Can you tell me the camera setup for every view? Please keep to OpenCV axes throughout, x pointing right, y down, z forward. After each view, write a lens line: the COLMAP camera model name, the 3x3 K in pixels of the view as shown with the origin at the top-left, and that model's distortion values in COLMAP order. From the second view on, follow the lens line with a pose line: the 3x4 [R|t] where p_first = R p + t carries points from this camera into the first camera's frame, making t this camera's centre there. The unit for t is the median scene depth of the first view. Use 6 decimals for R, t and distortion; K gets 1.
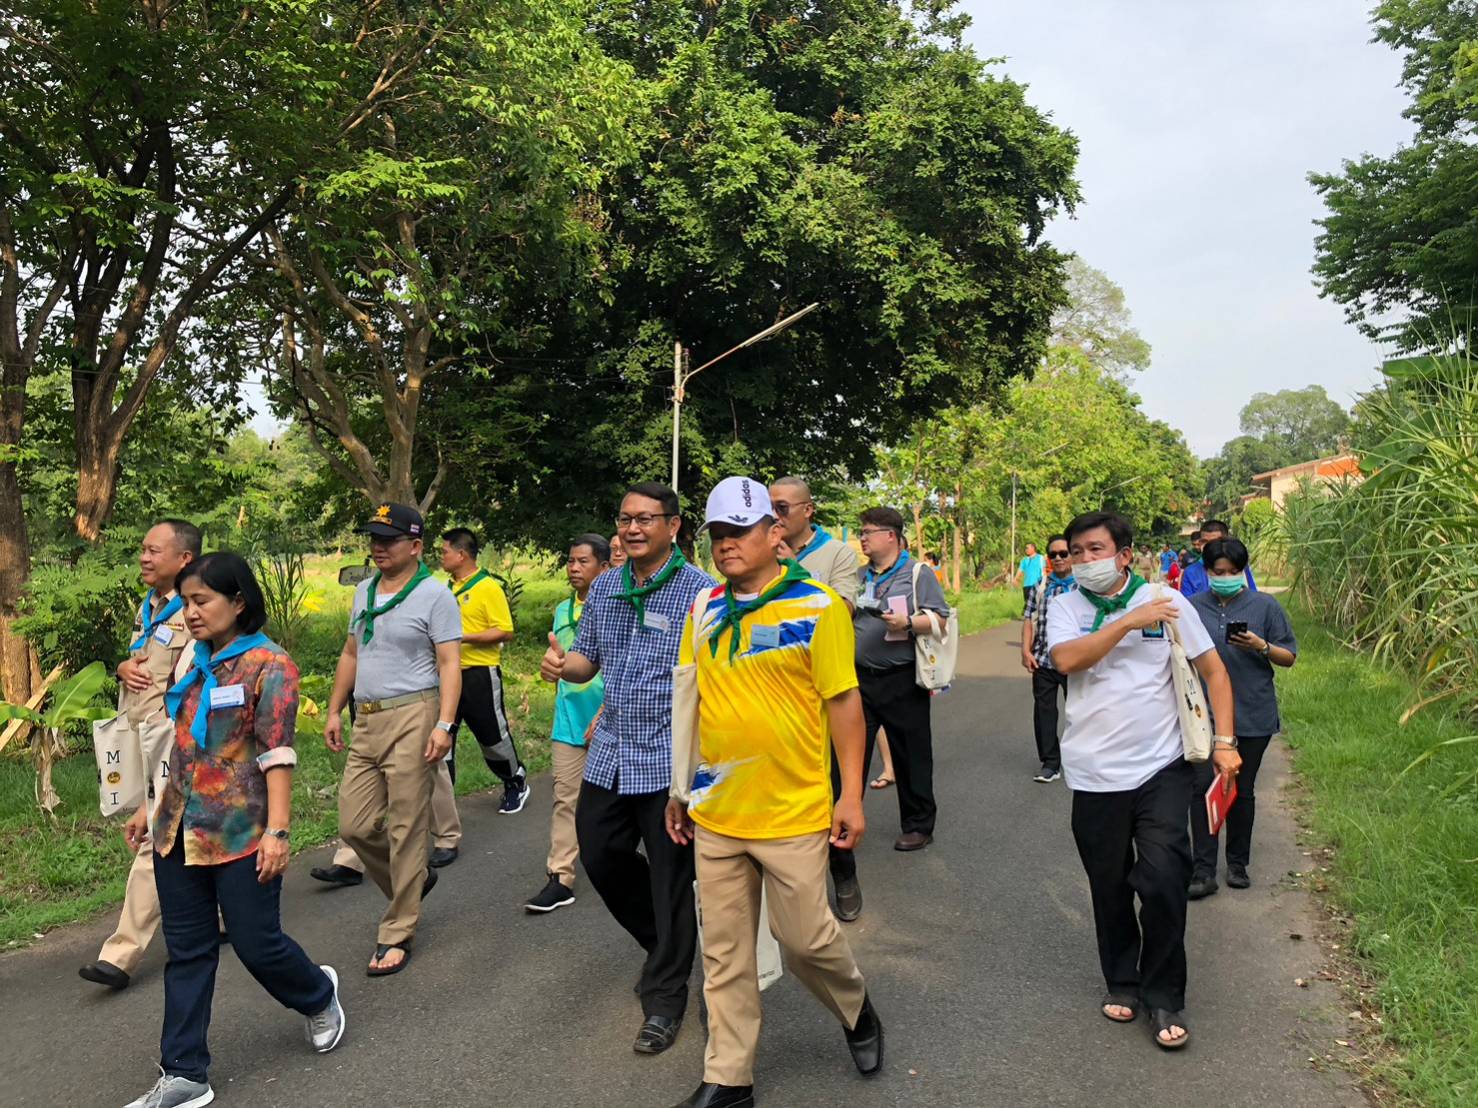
lens RADIAL K [[1057.4, 0, 739.0], [0, 1057.4, 554.0], [0, 0, 1]] dist [0.008873, -0.048997]
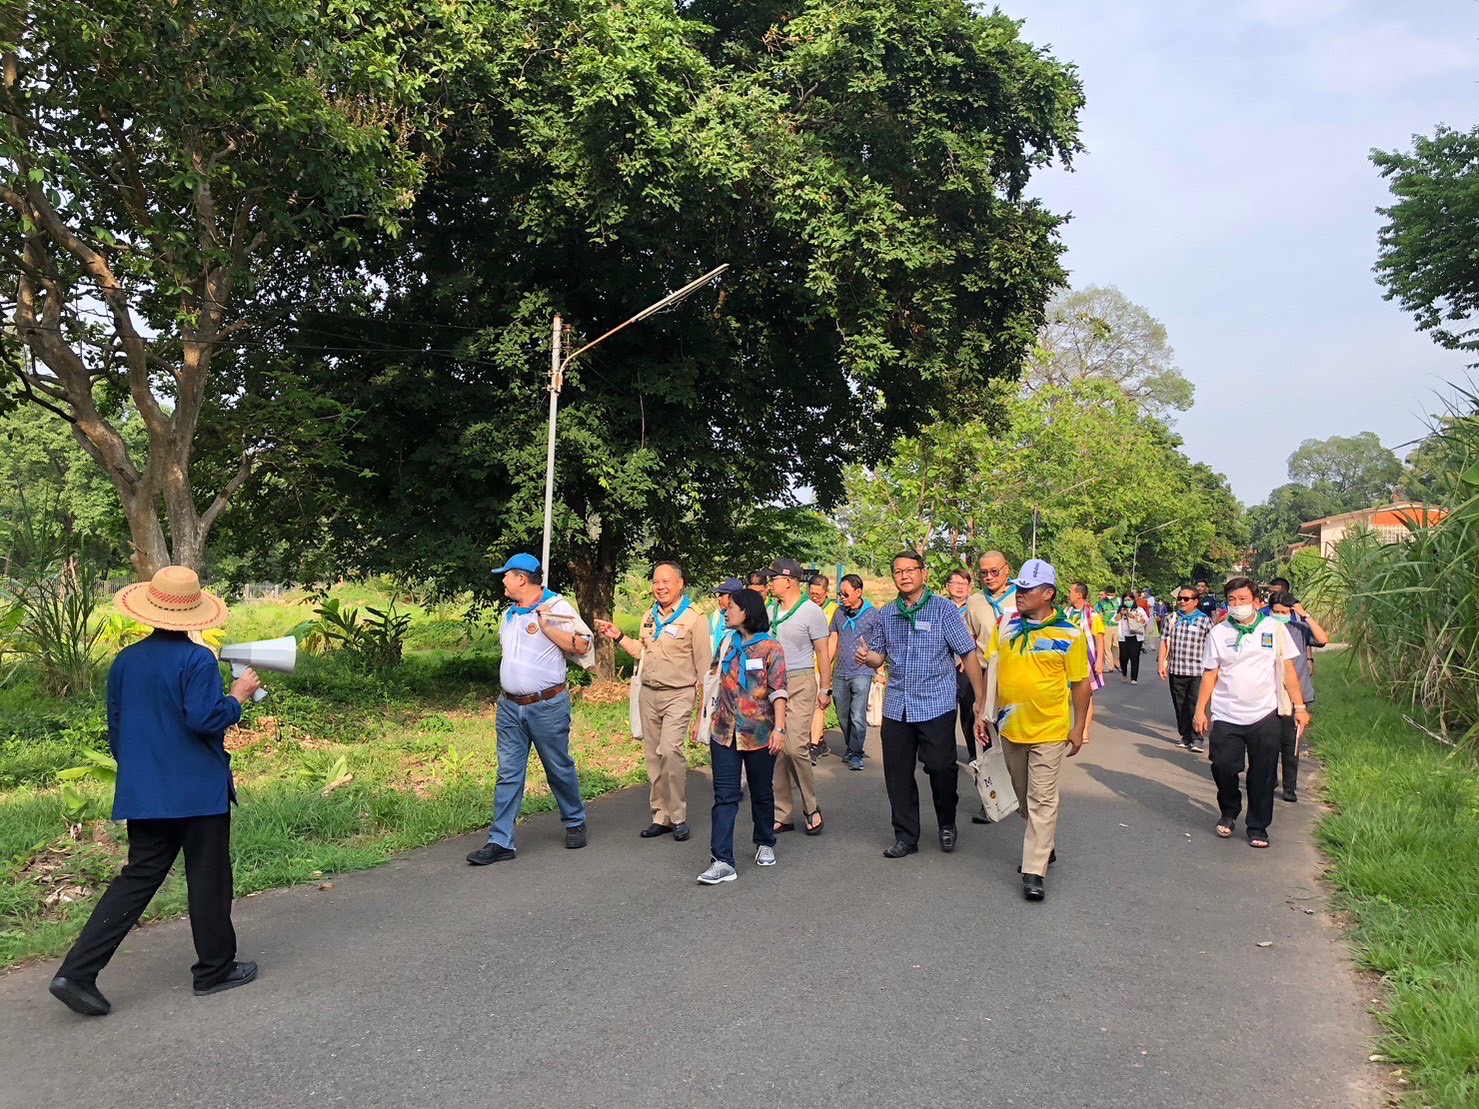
lens RADIAL K [[1058.1, 0, 739.5], [0, 1058.1, 554.5], [0, 0, 1]] dist [0.008873, -0.048997]
pose [[0.999001, 0.026276, -0.036134, 0.106900], [-0.027510, 0.999041, -0.034074, -0.000462], [0.035204, 0.035034, 0.998766, 0.219123]]
